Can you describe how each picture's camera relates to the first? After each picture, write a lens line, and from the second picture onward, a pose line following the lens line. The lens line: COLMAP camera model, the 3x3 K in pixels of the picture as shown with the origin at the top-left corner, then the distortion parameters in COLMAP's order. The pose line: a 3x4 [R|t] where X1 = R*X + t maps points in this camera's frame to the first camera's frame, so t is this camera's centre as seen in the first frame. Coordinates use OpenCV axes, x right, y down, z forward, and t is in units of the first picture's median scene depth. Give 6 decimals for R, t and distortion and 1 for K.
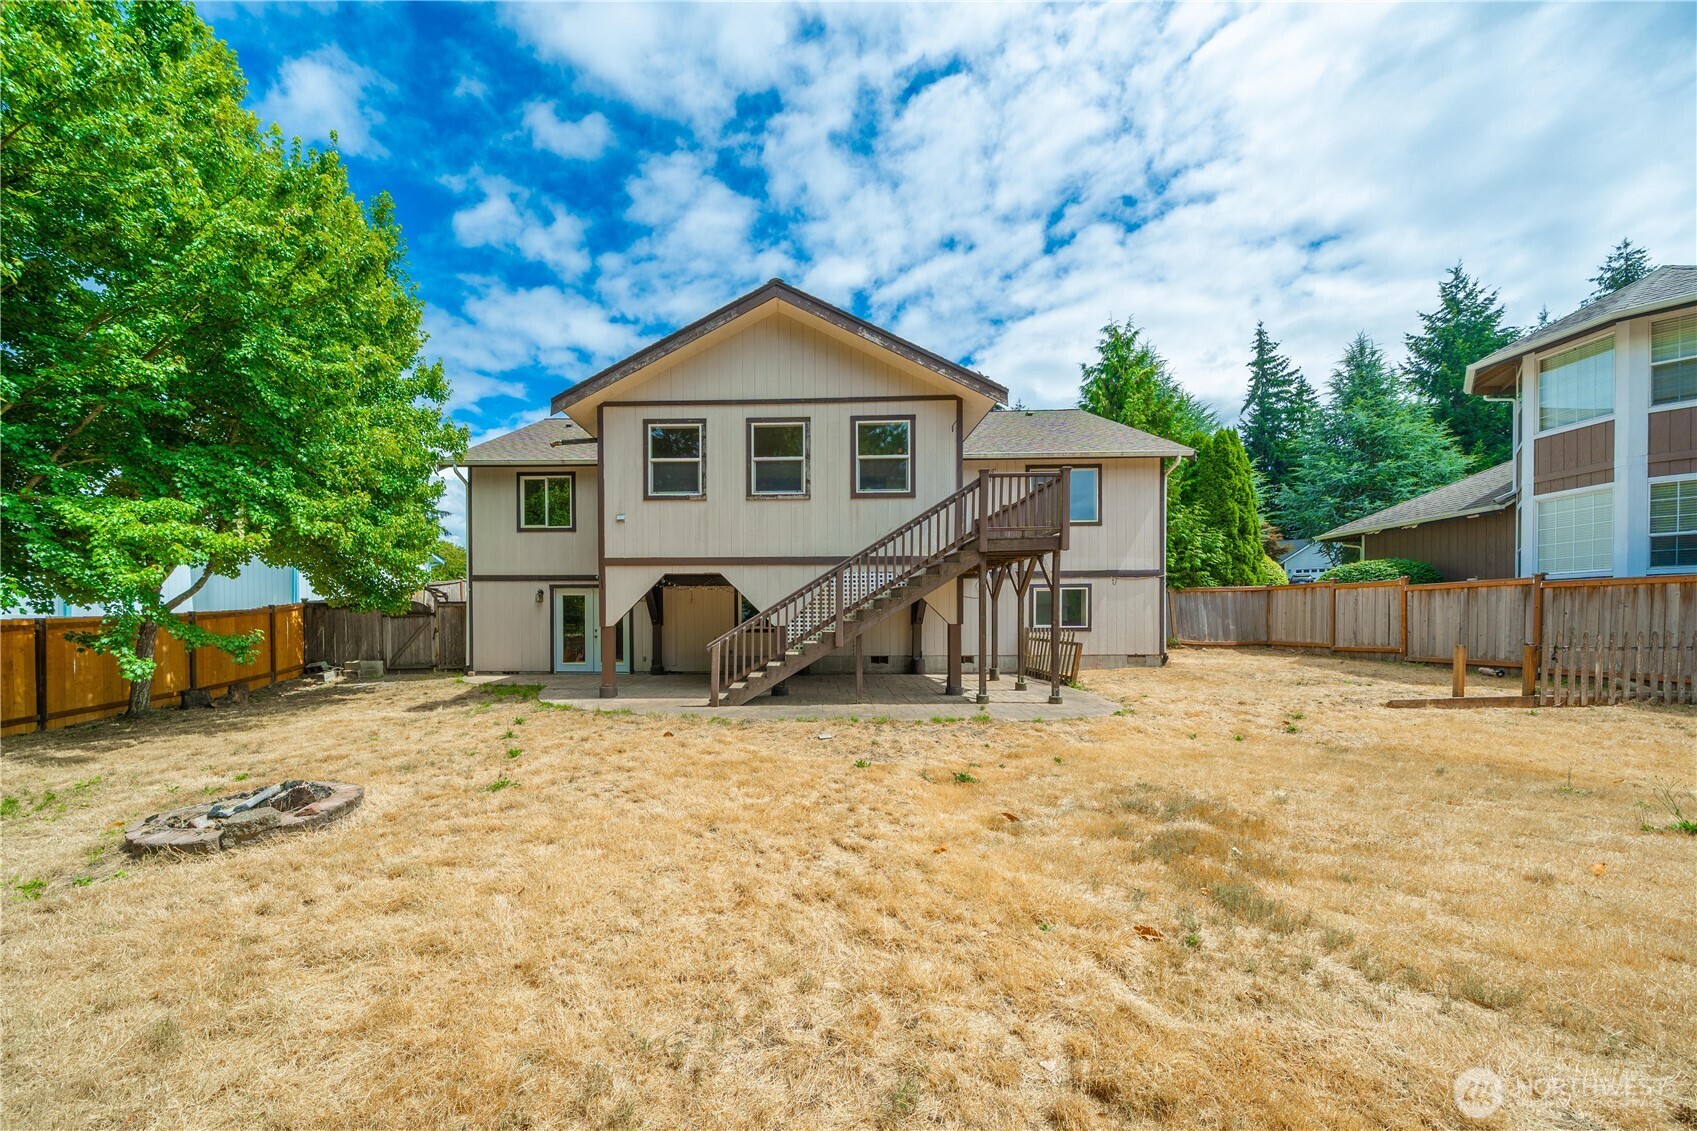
lens RADIAL K [[634.6, 0, 846.5], [0, 634.6, 621.6], [0, 0, 1]] dist [-0.002662, -0.000145]
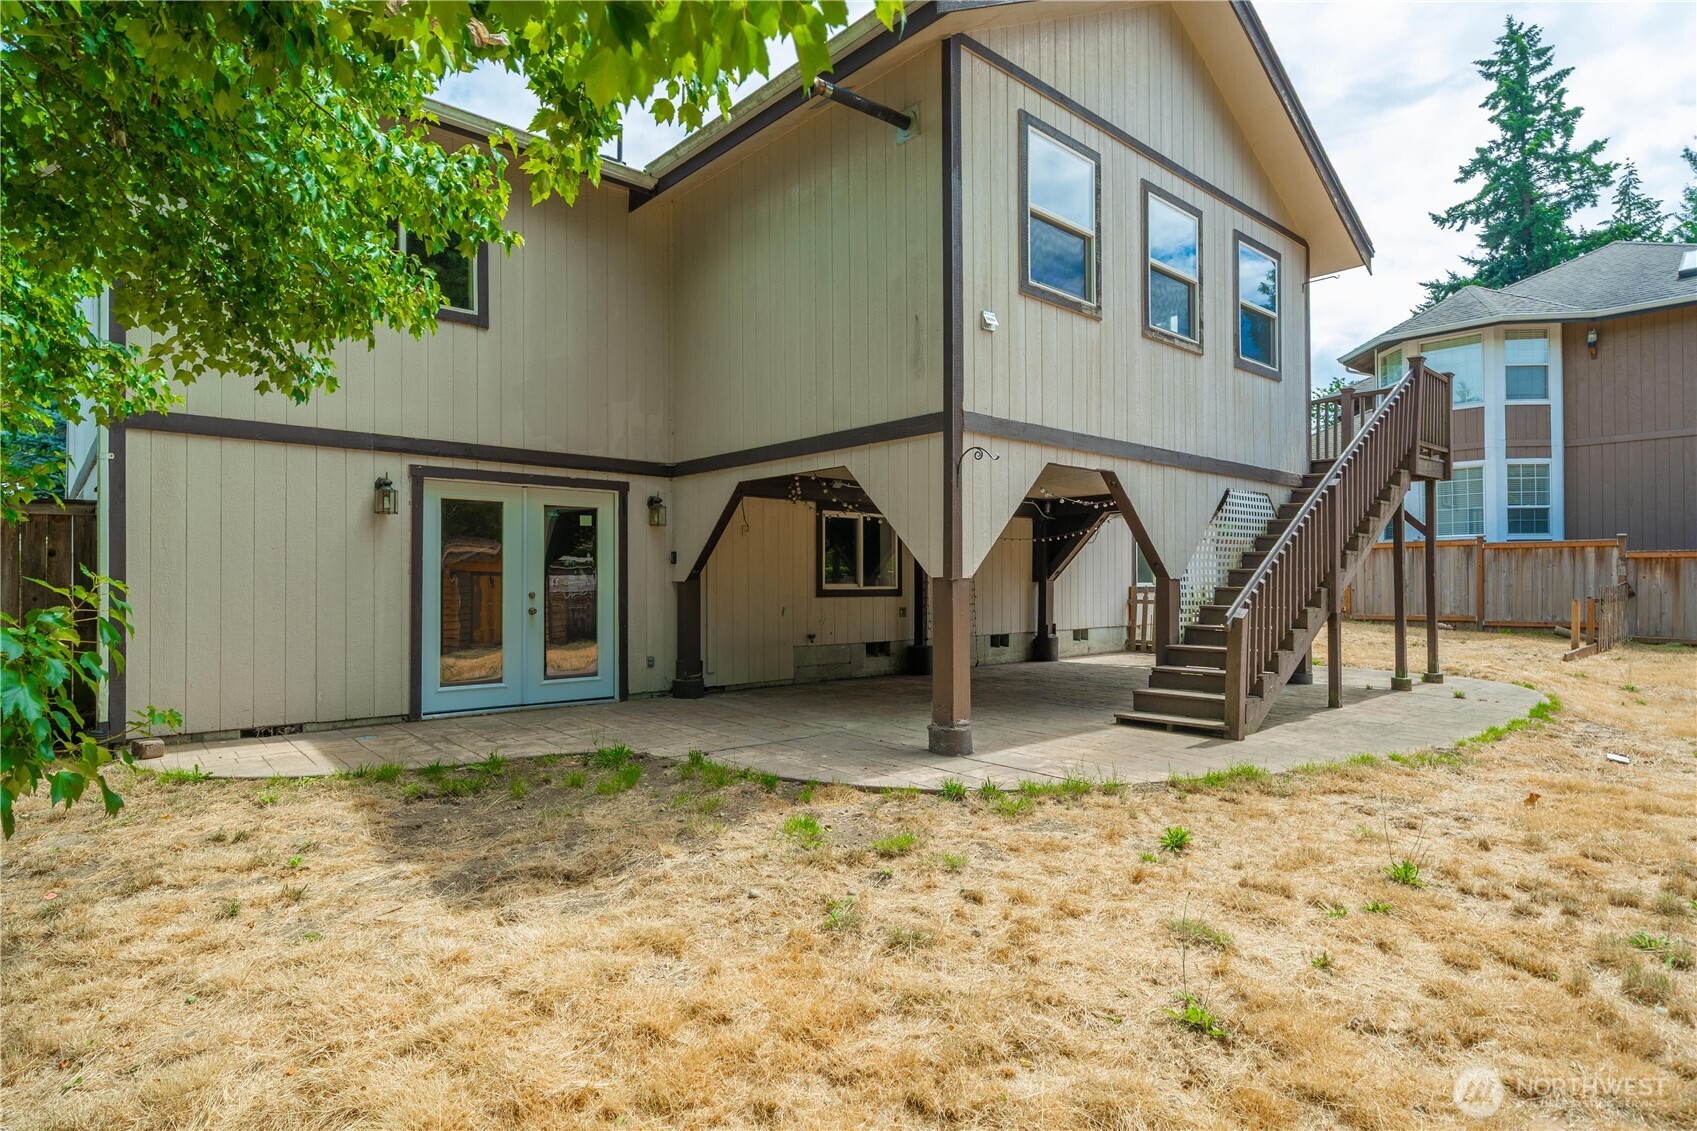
lens RADIAL K [[898.3, 0, 850.4], [0, 898.3, 569.6], [0, 0, 1]] dist [-0.001316, -0.000056]
pose [[0.735162, 0.012050, 0.677785, -0.786713], [0.003390, 0.999764, -0.021452, 0.013699], [-0.677883, 0.018068, 0.734948, 0.593849]]
